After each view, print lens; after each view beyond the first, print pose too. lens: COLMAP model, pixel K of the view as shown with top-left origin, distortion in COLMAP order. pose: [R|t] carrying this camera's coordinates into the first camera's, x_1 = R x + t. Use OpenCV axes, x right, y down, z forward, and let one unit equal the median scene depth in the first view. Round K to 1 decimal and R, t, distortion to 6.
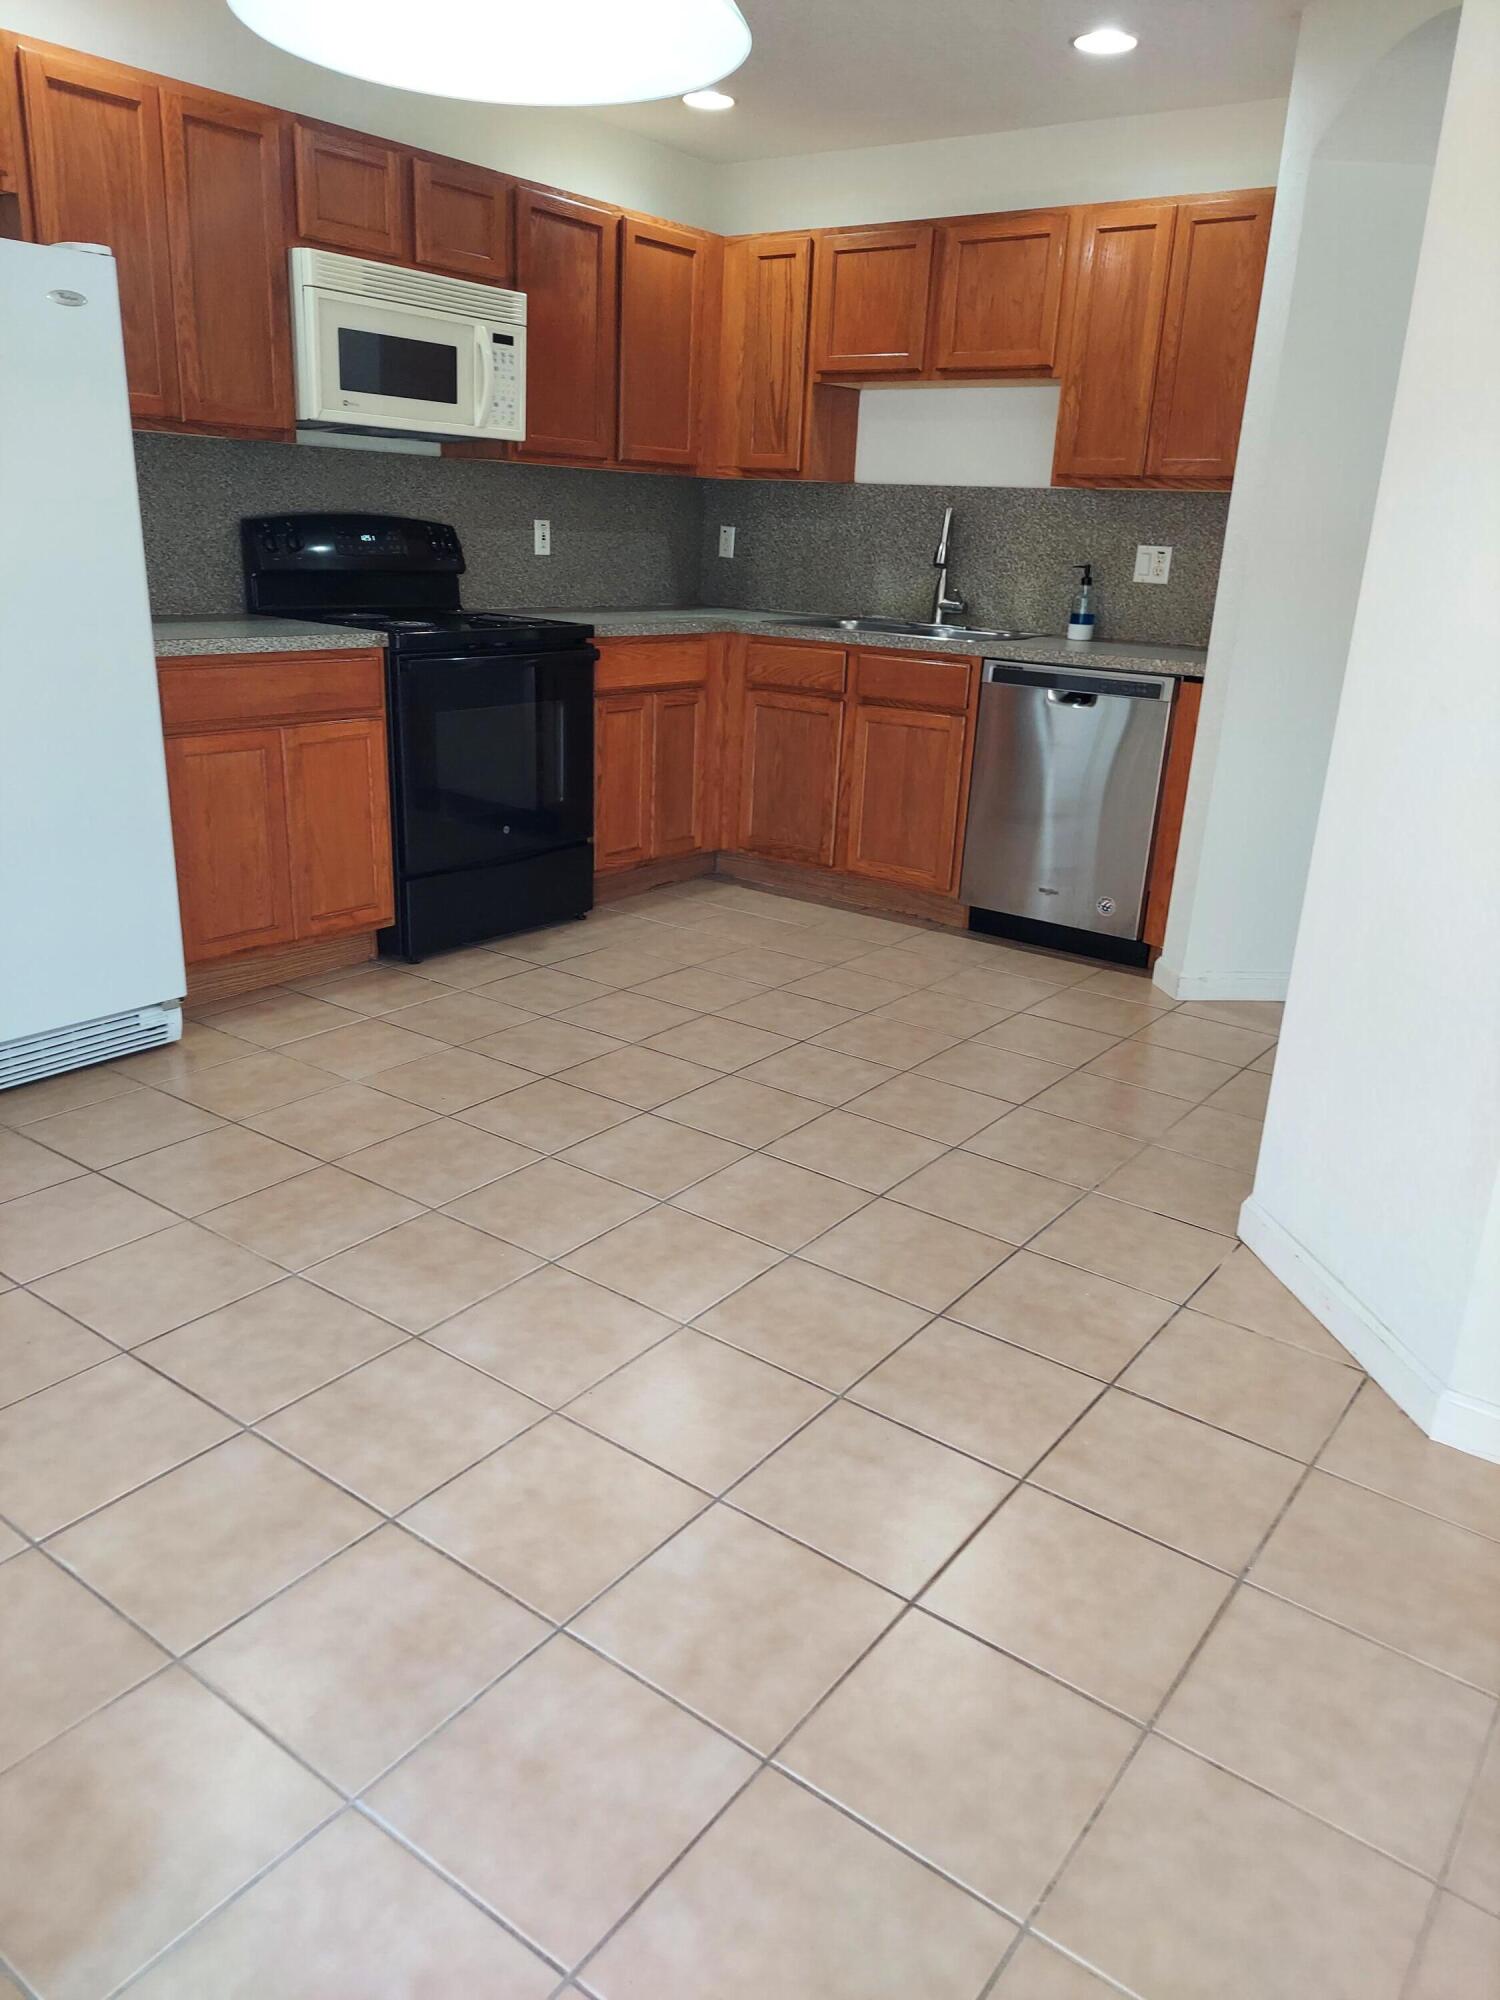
lens RADIAL K [[1445.4, 0, 750.0], [0, 1445.4, 1000.0], [0, 0, 1]] dist [0.124390, -0.177130]
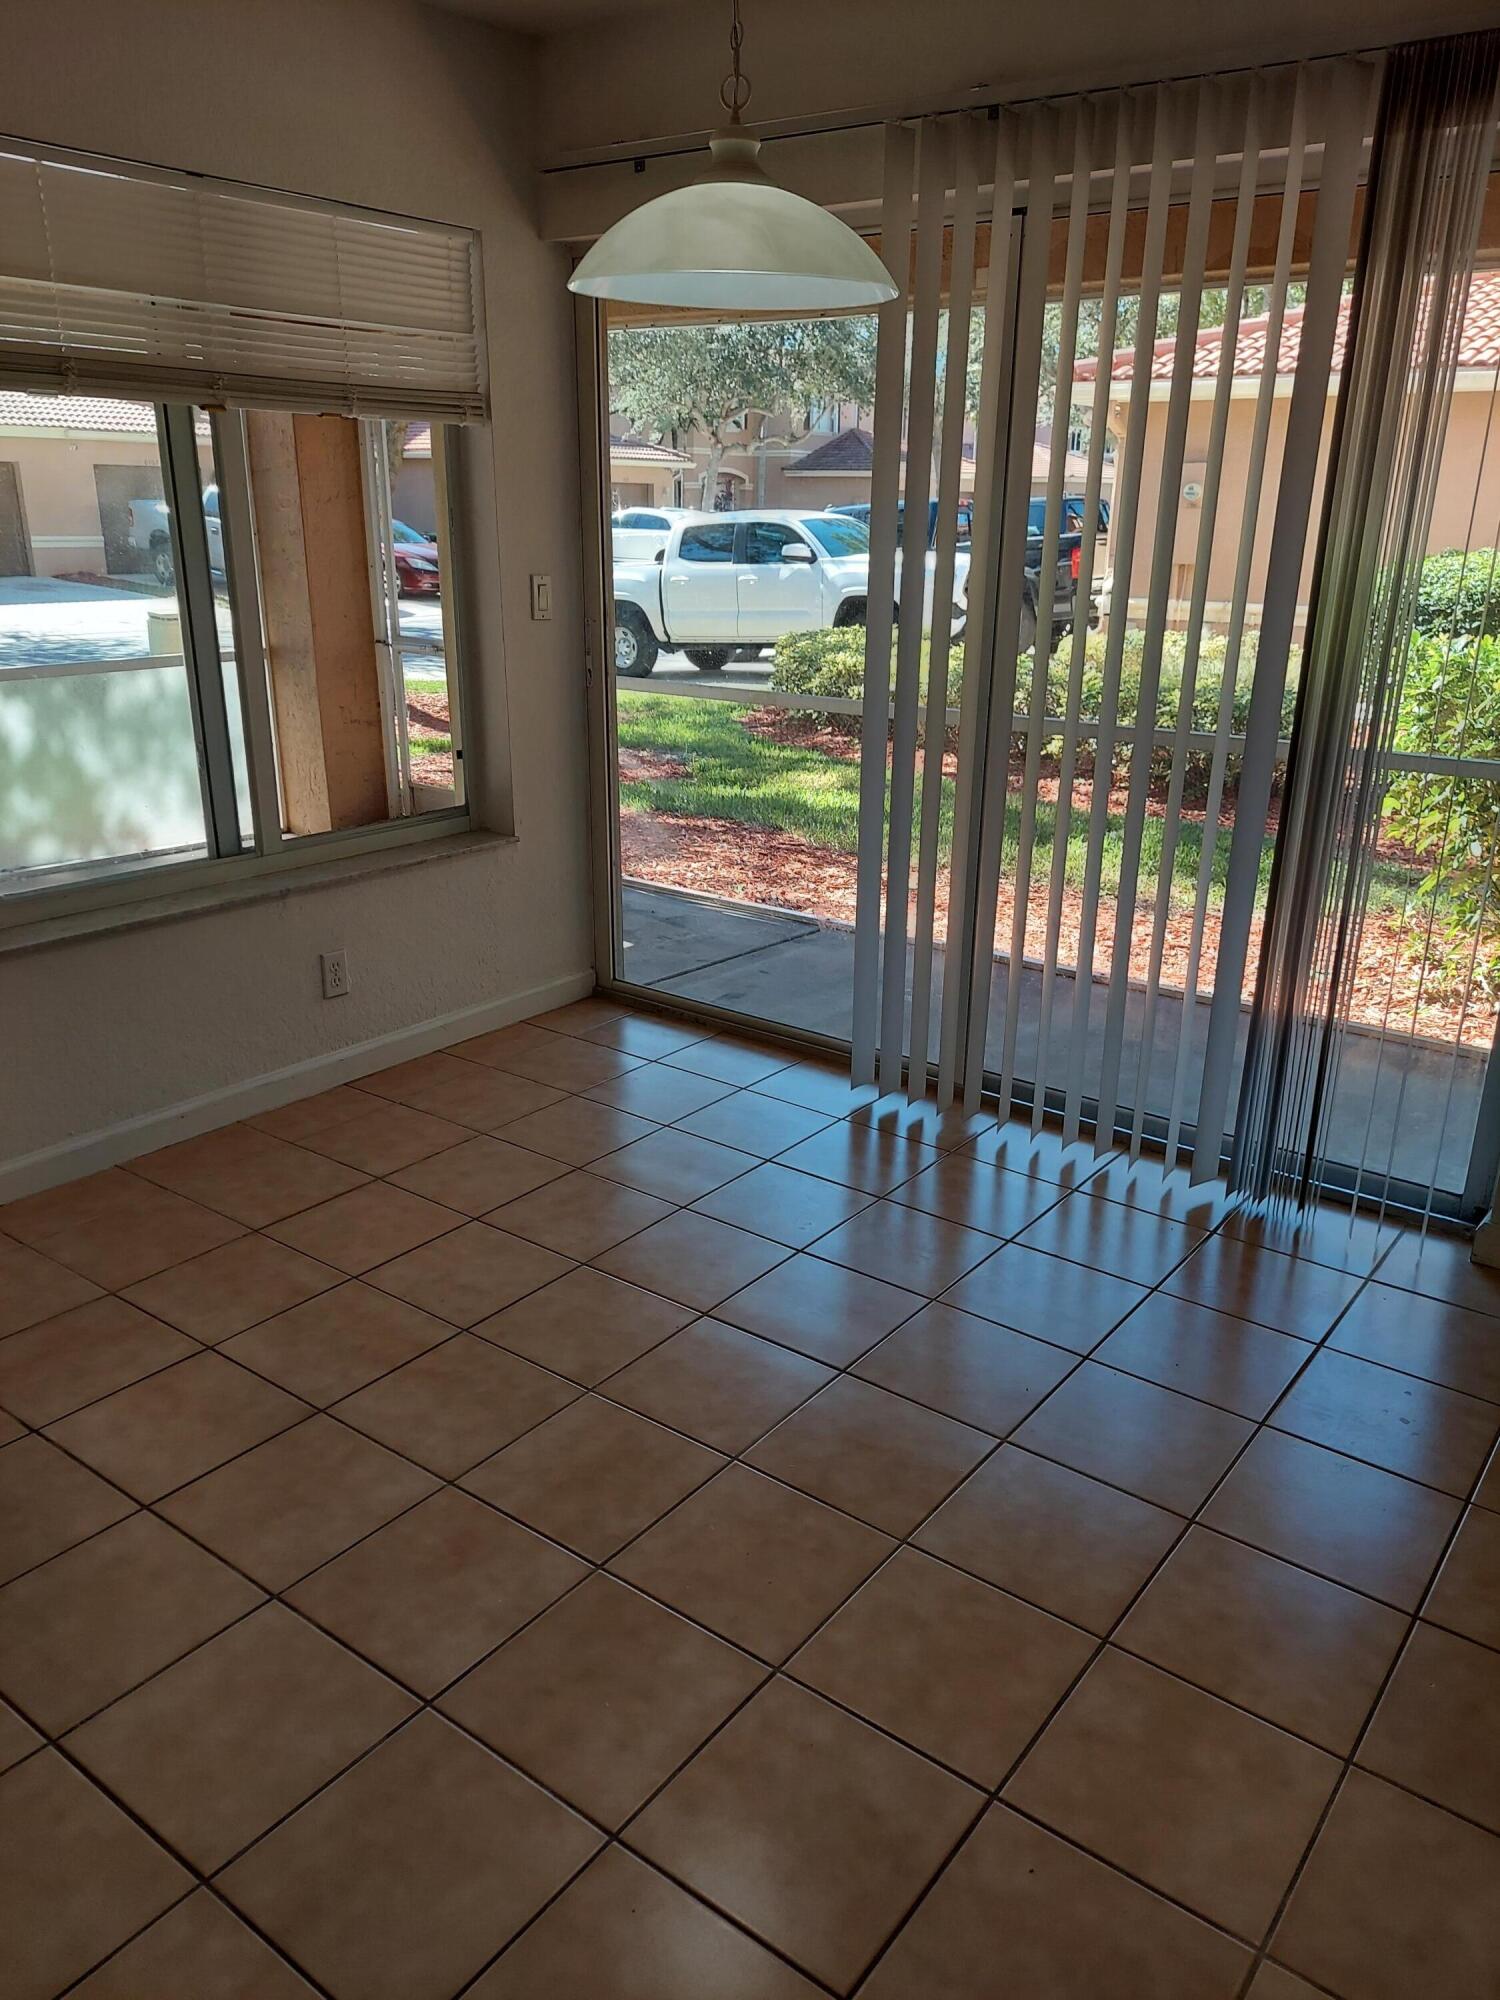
lens RADIAL K [[1445.4, 0, 750.0], [0, 1445.4, 1000.0], [0, 0, 1]] dist [0.124390, -0.177130]
pose [[-0.998403, -0.056008, -0.007398, -0.098269], [-0.049061, 0.794634, 0.605104, -0.453307], [-0.028012, 0.604500, -0.796112, 1.218422]]
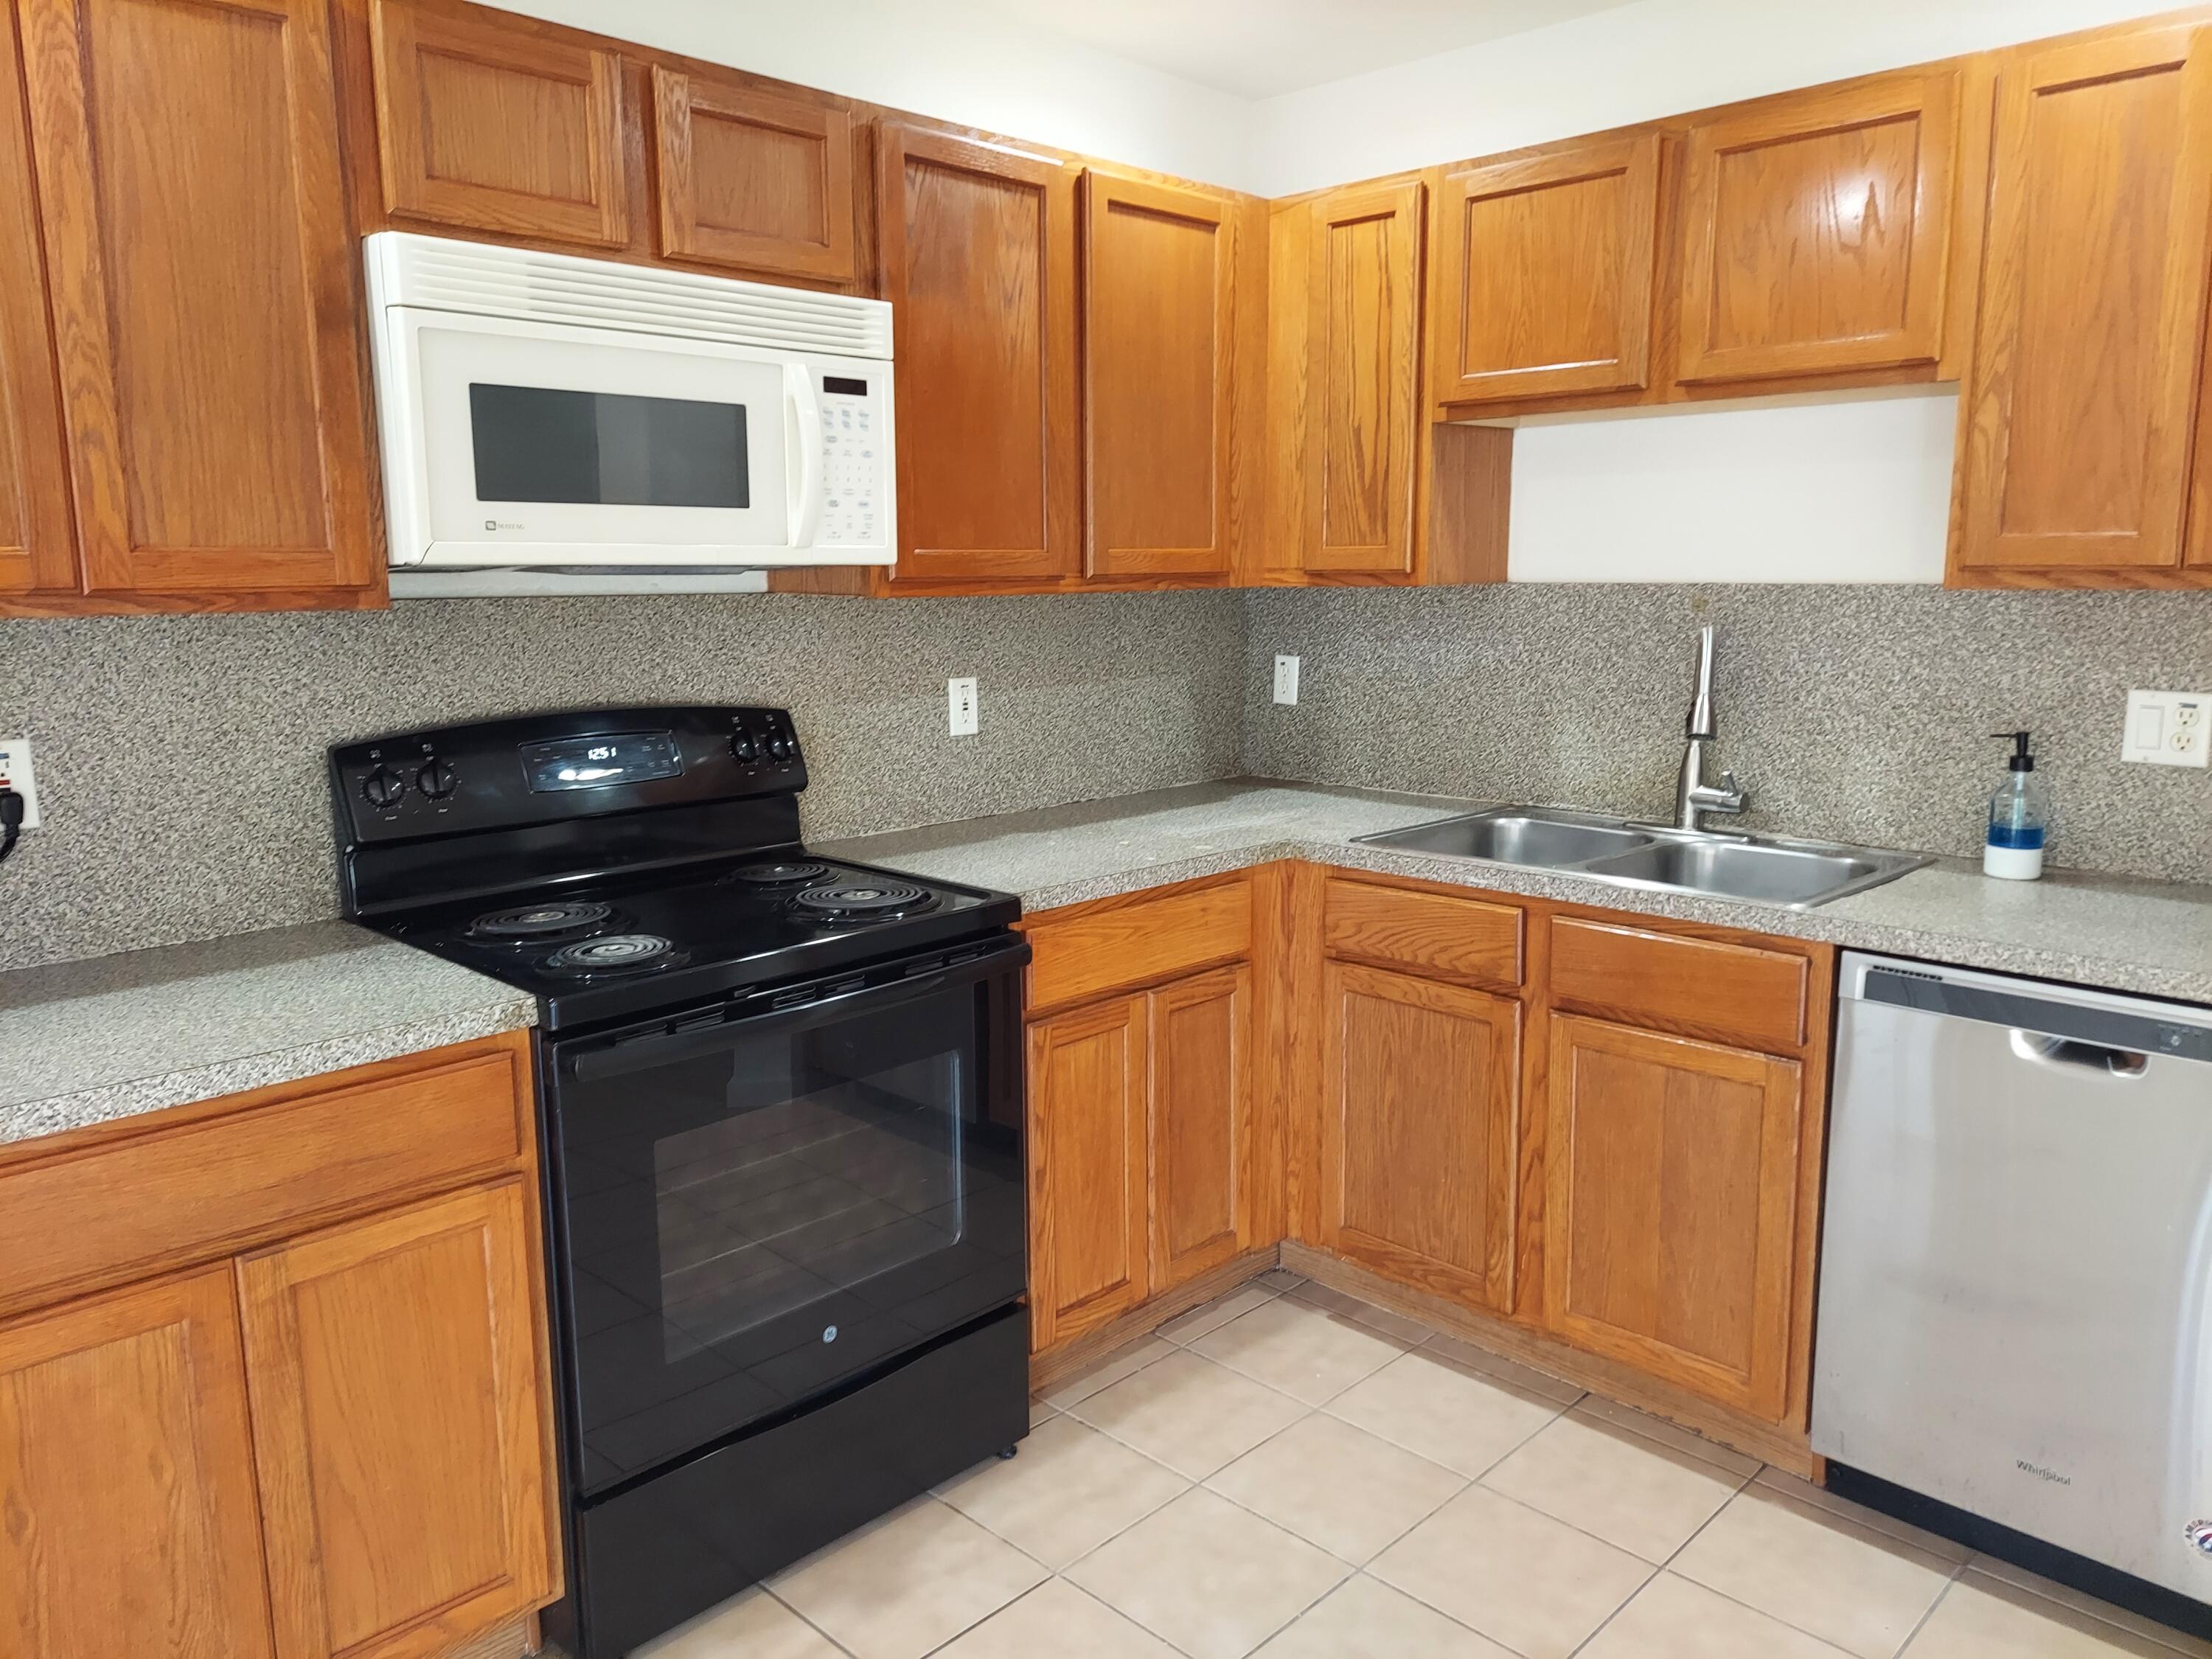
lens RADIAL K [[1598.6, 0, 1106.0], [0, 1598.6, 829.5], [0, 0, 1]] dist [0.124390, -0.177130]
pose [[0.989803, -0.029012, -0.139456, 0.001215], [0.006879, 0.987632, -0.156637, -0.178719], [0.142276, 0.154081, 0.977761, 0.420688]]
